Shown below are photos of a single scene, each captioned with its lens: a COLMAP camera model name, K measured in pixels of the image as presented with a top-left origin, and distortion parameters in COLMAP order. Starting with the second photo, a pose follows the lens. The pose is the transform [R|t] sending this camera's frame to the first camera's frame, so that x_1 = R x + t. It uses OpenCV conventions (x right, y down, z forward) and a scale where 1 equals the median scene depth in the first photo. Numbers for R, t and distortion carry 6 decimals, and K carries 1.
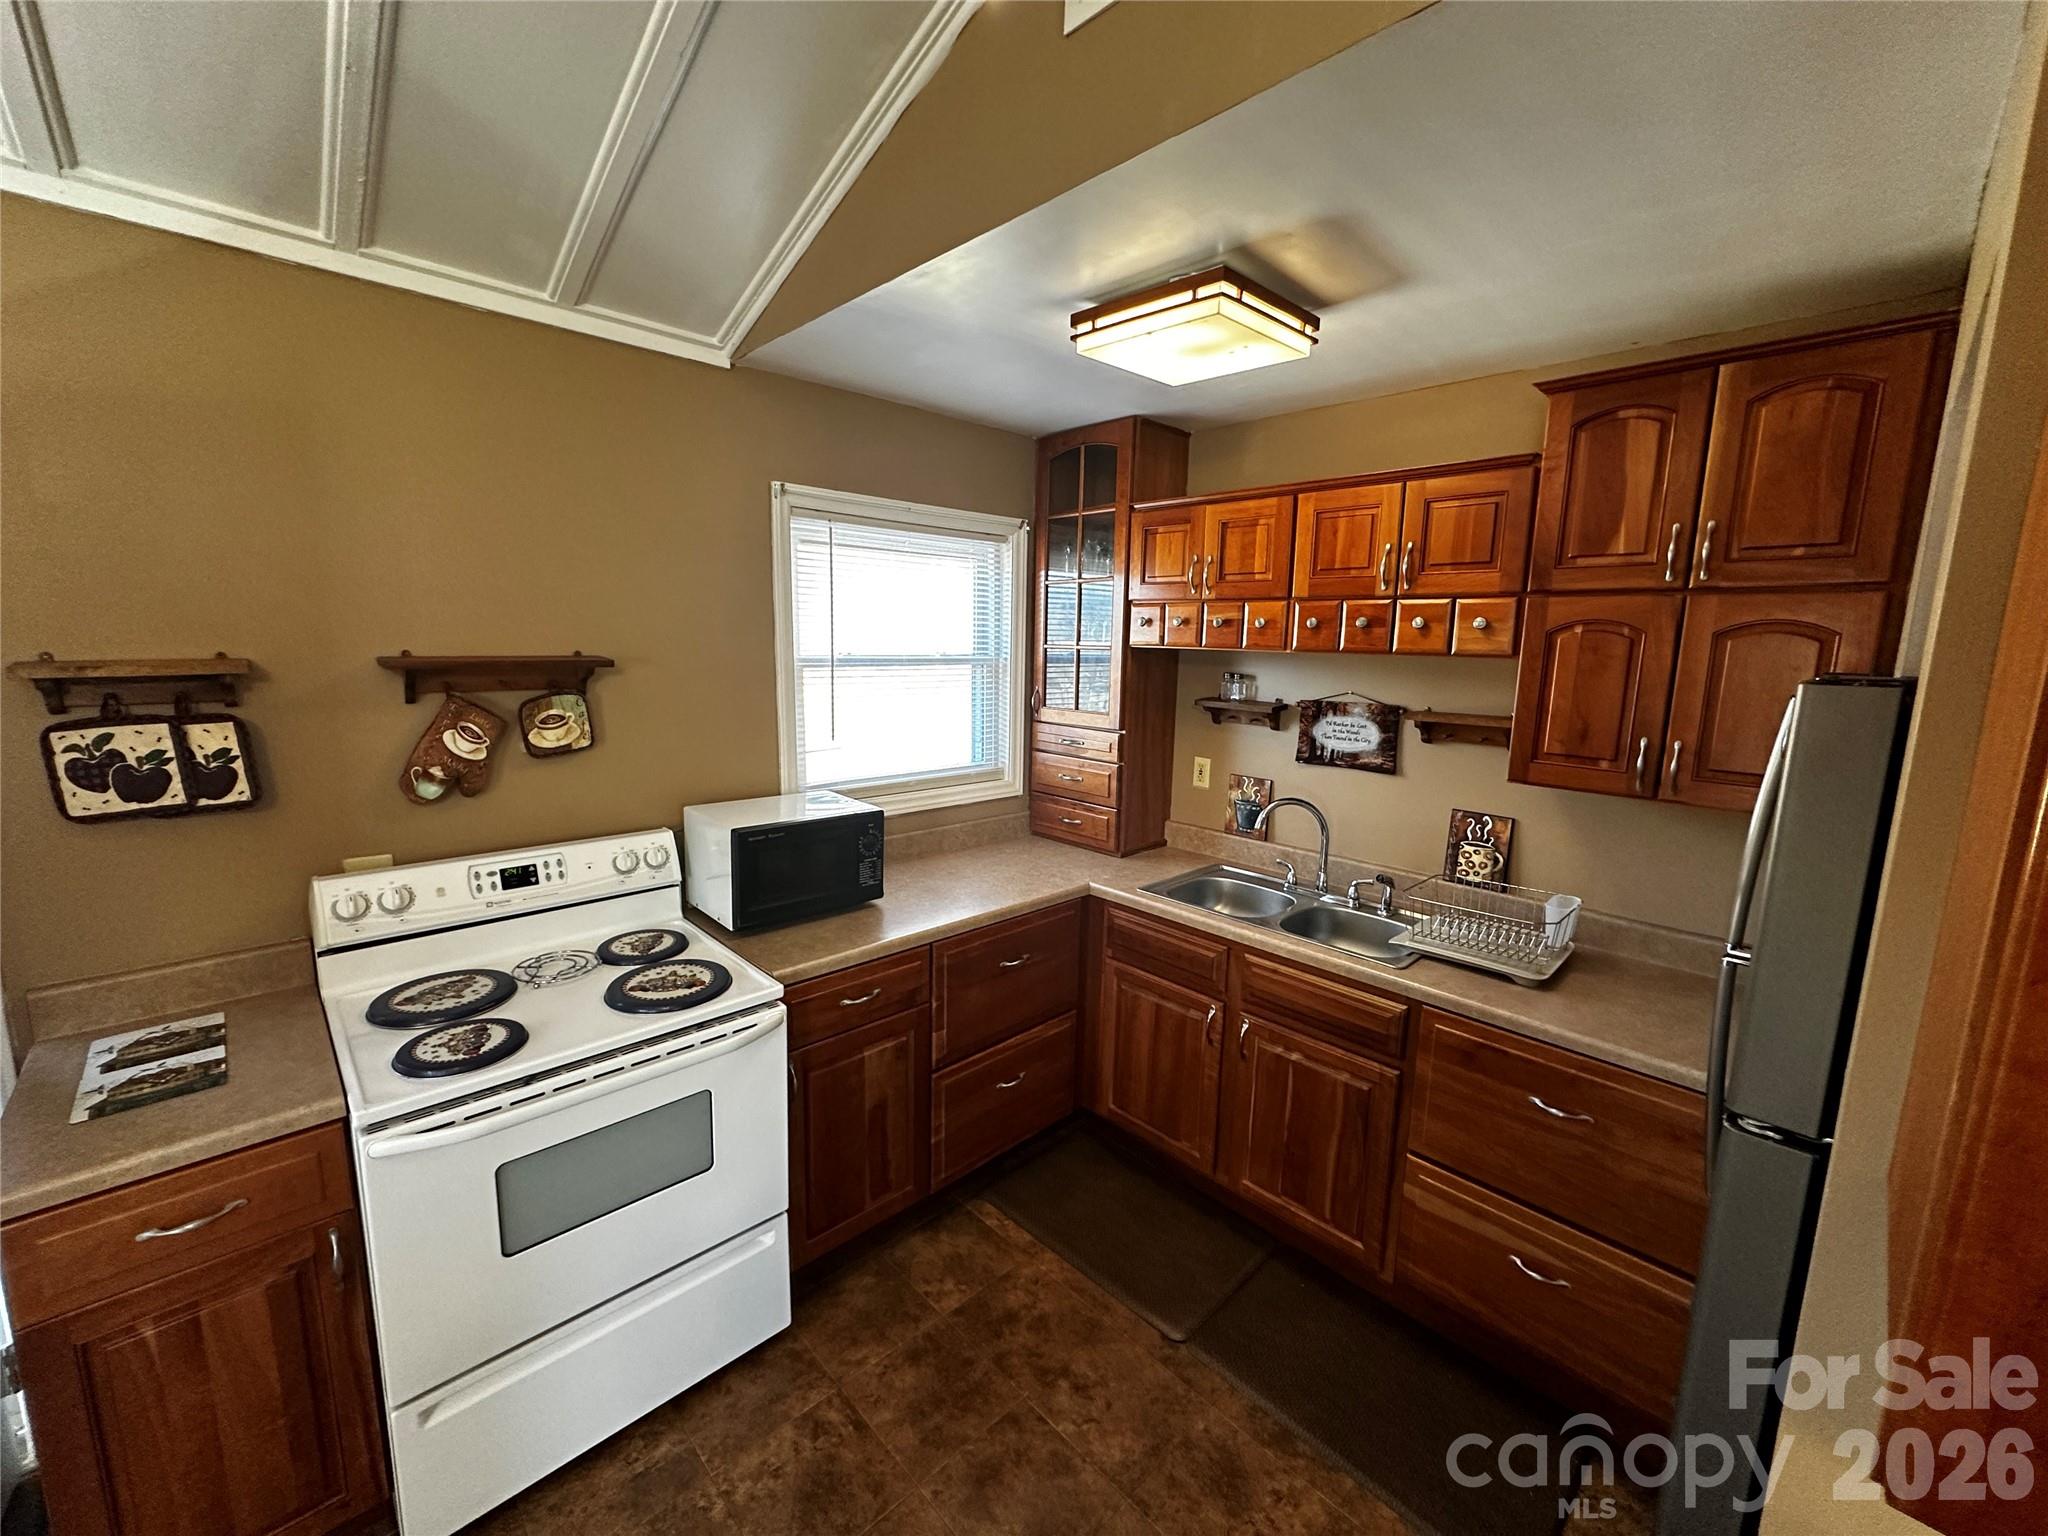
lens RADIAL K [[815.1, 0, 1026.0], [0, 815.1, 766.0], [0, 0, 1]] dist [-0.004369, 0.000696]
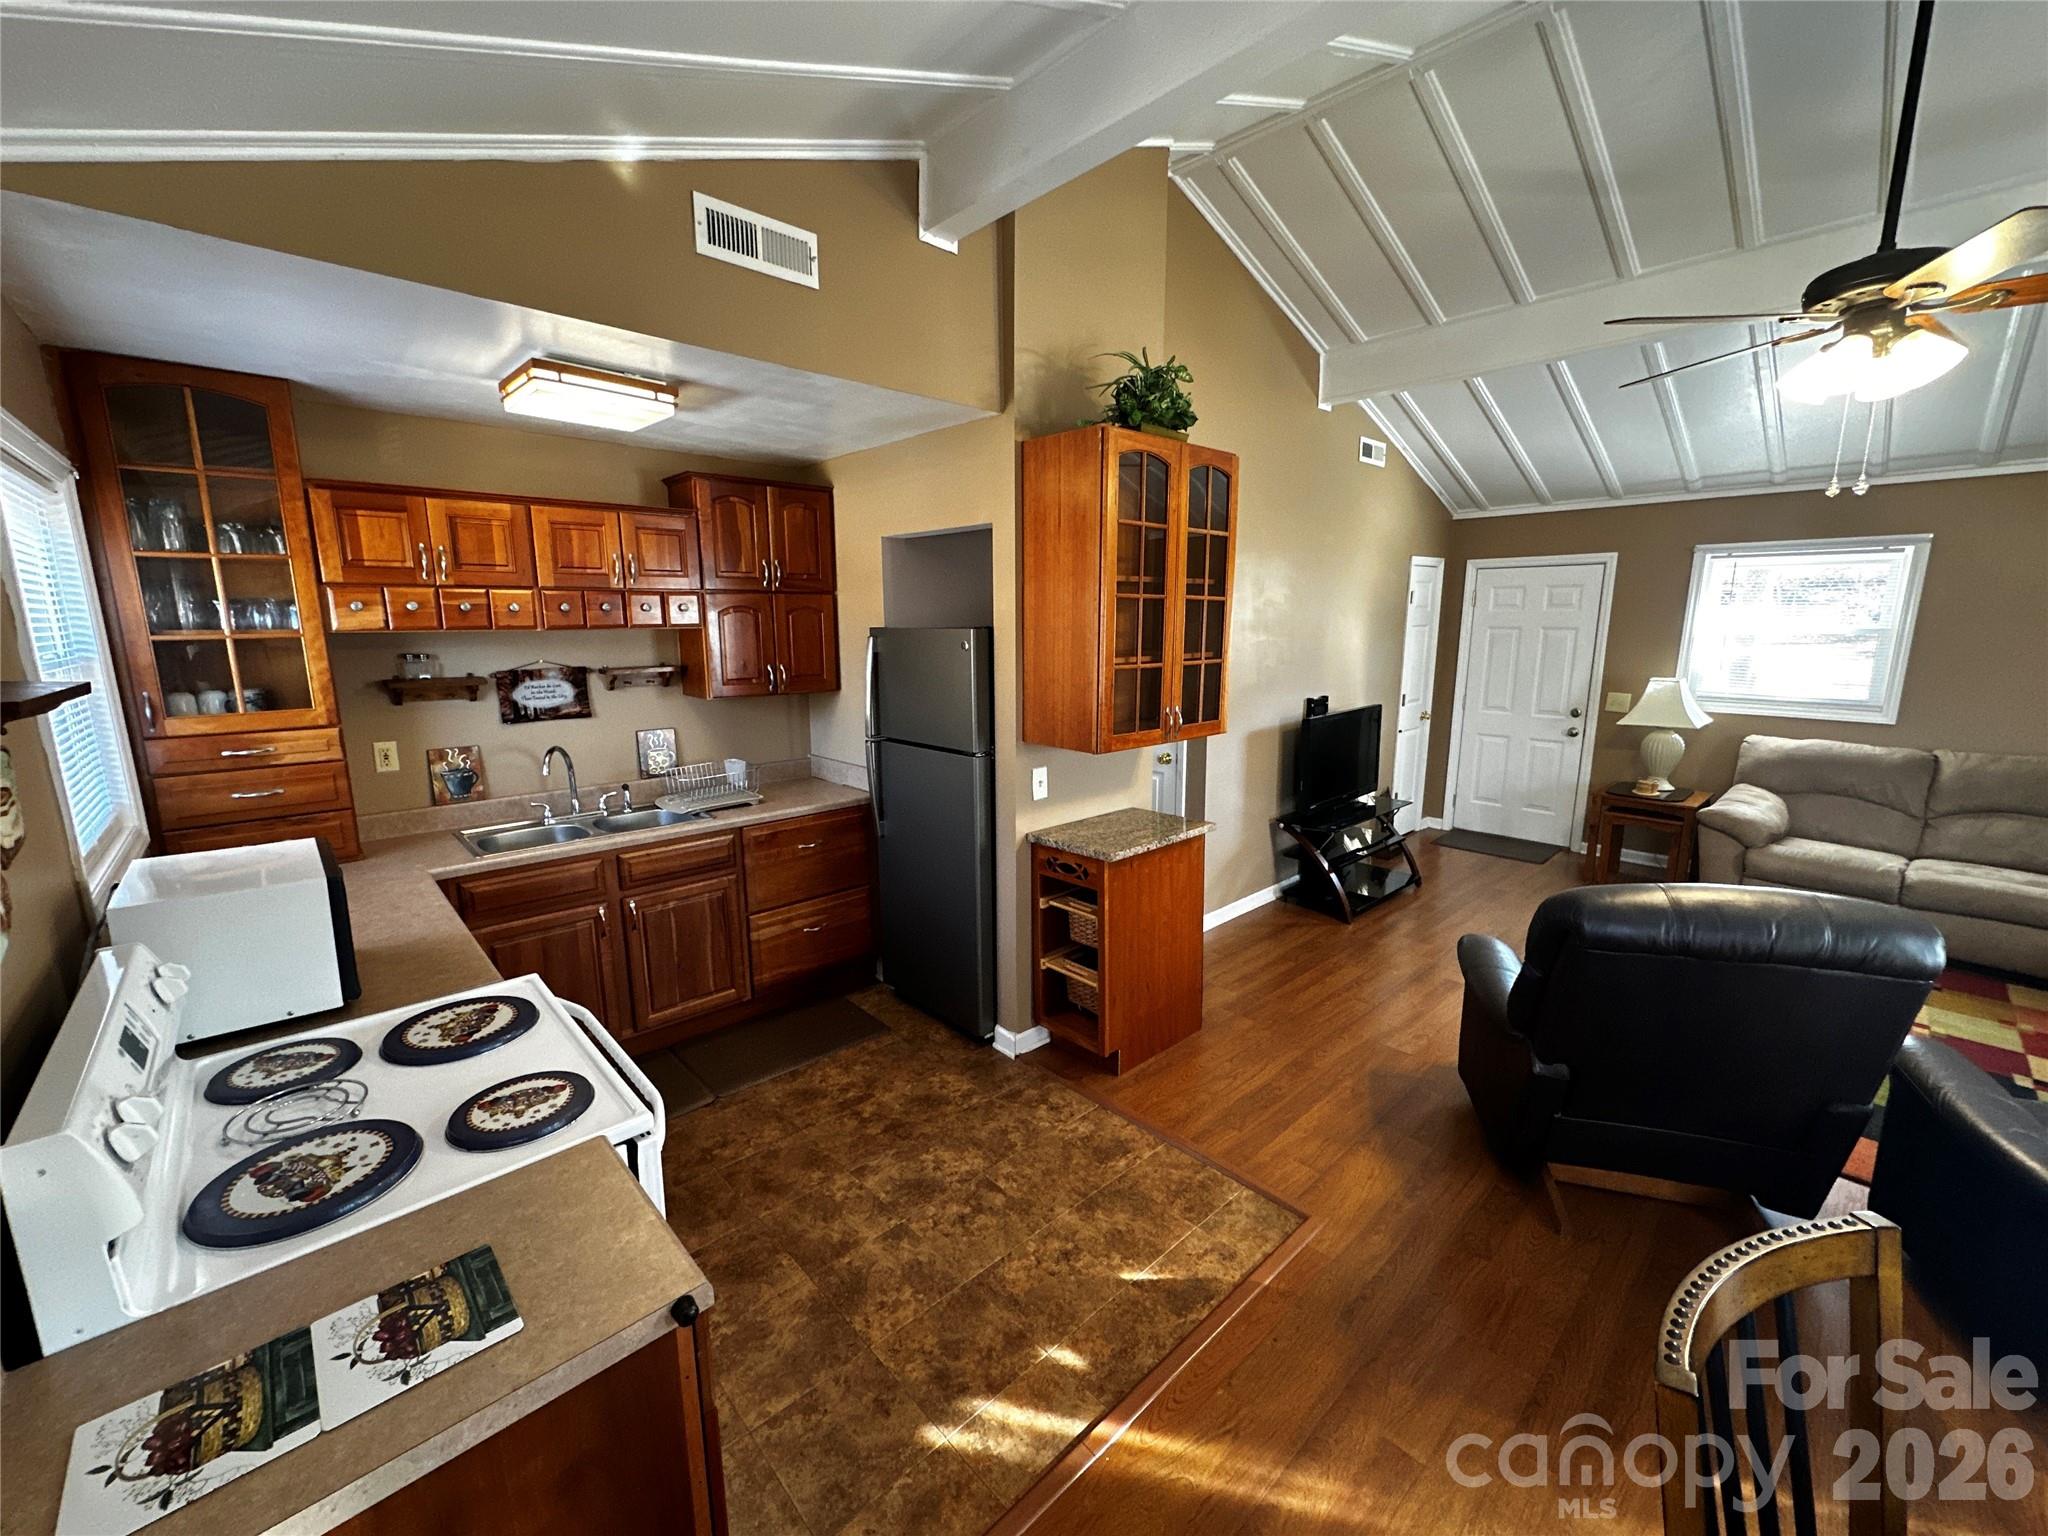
lens RADIAL K [[815.1, 0, 1029.0], [0, 815.1, 767.8], [0, 0, 1]] dist [-0.004369, 0.000696]
pose [[0.012613, -0.202933, 0.979111, -1.138305], [0.162067, 0.966657, 0.198264, -0.074487], [-0.986699, 0.156181, 0.045081, 0.279787]]
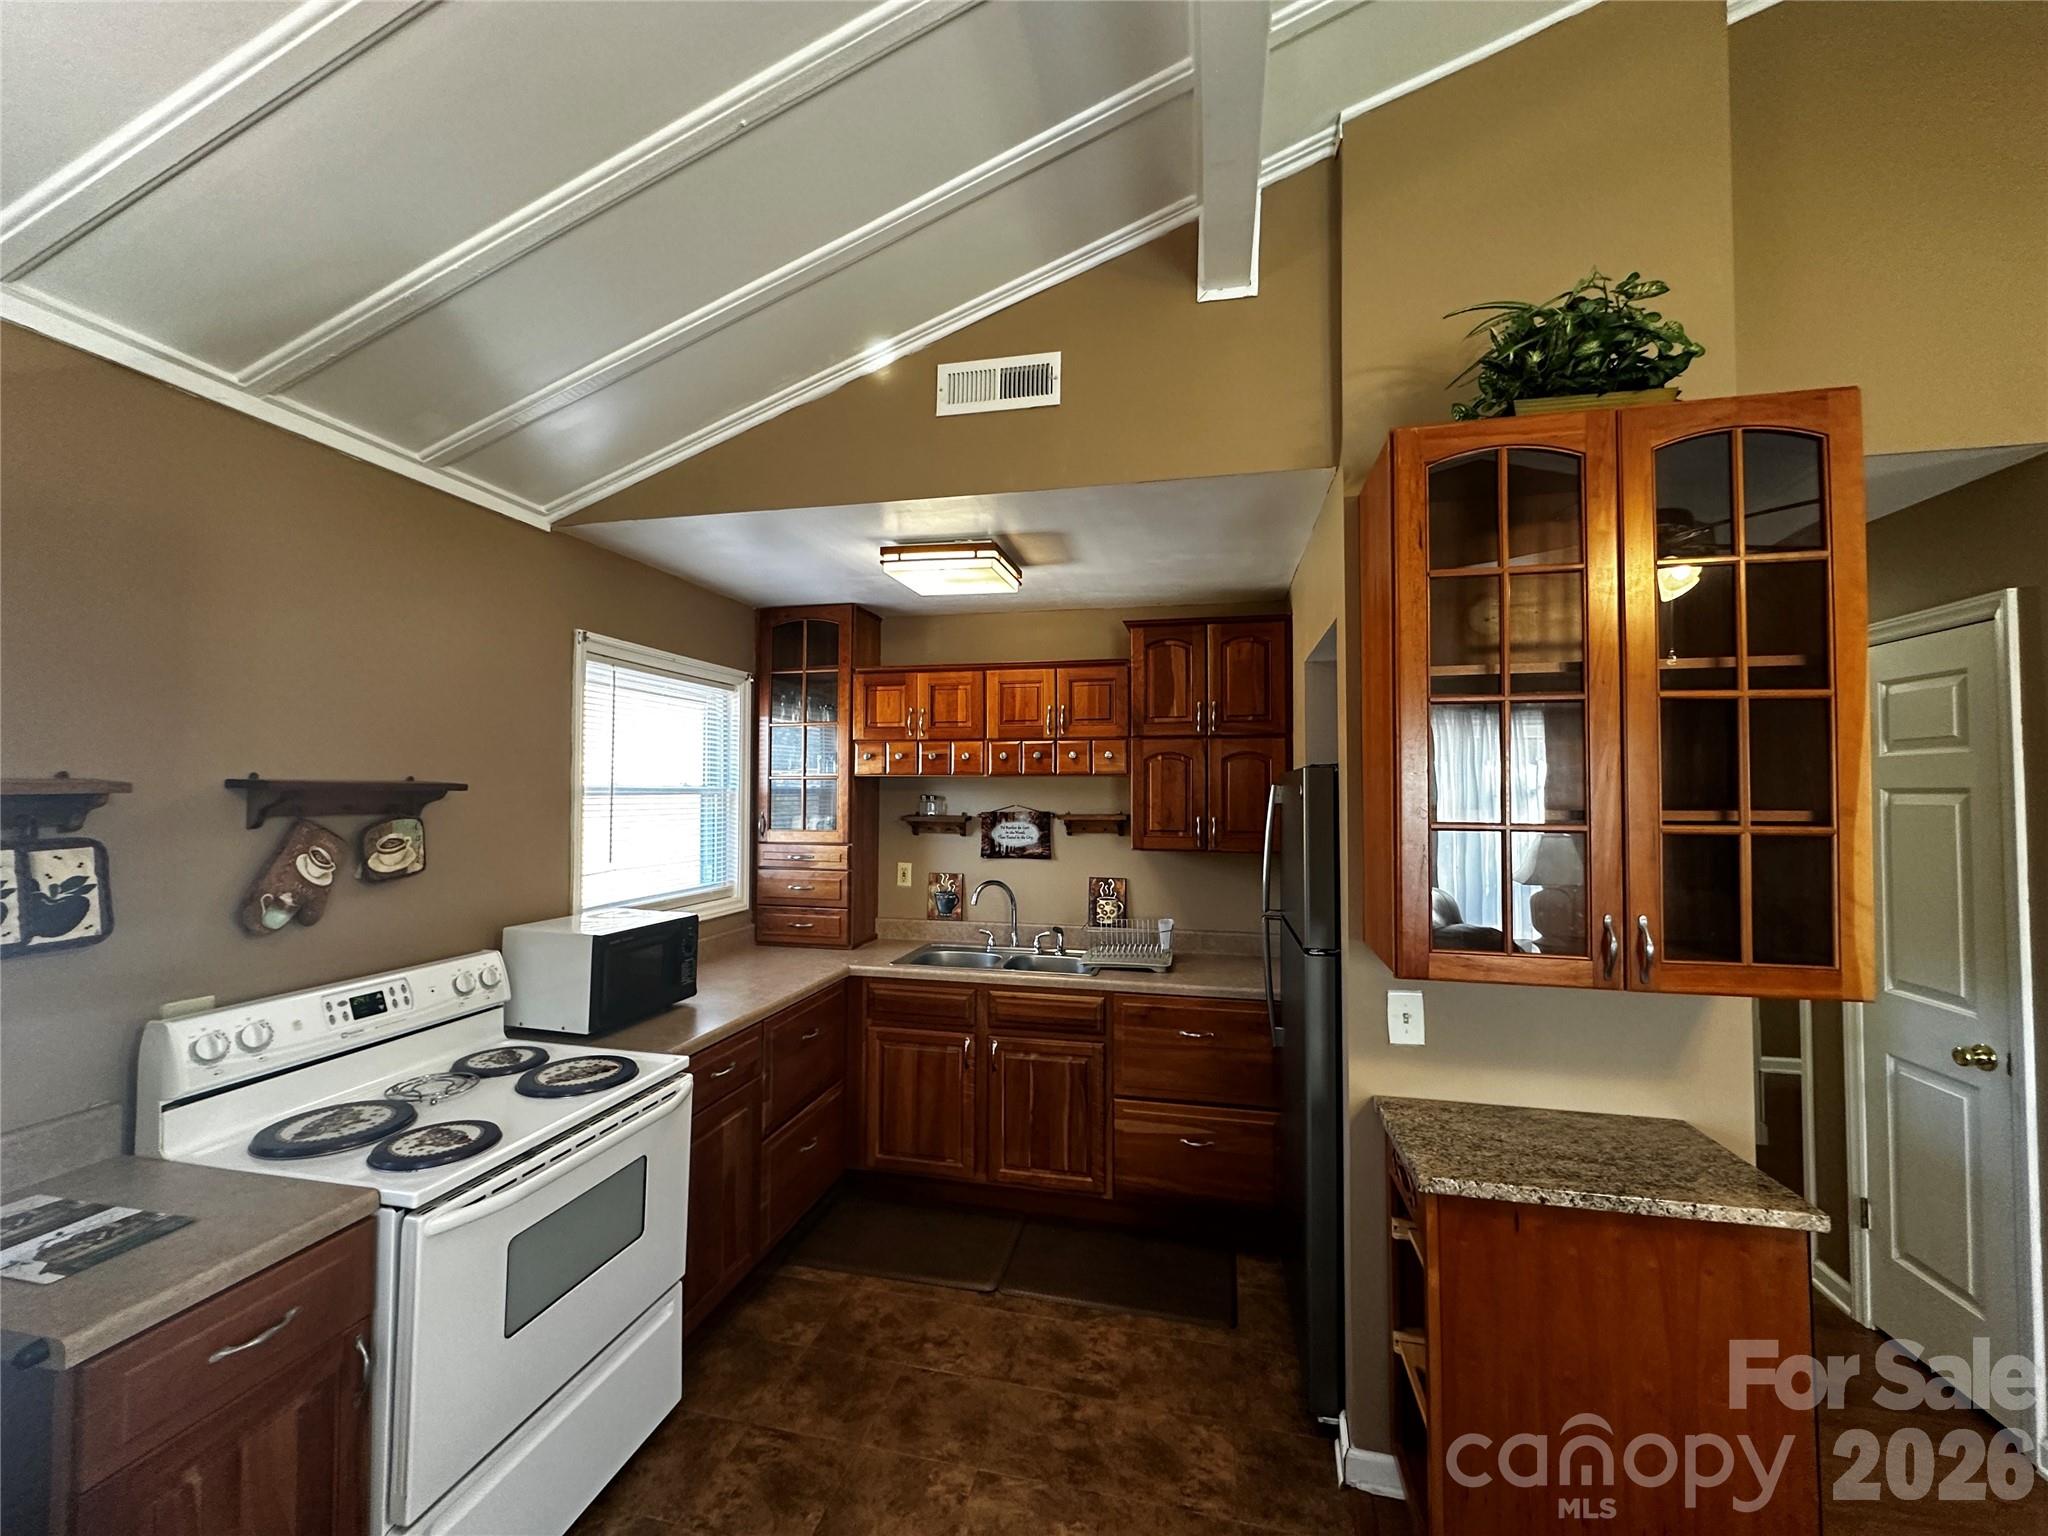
lens RADIAL K [[815.1, 0, 1026.2], [0, 815.1, 767.1], [0, 0, 1]] dist [-0.004369, 0.000696]
pose [[0.834776, -0.001670, 0.550587, -0.491615], [0.101373, 0.983366, -0.150716, 0.081321], [-0.541177, 0.181629, 0.821060, -0.261818]]
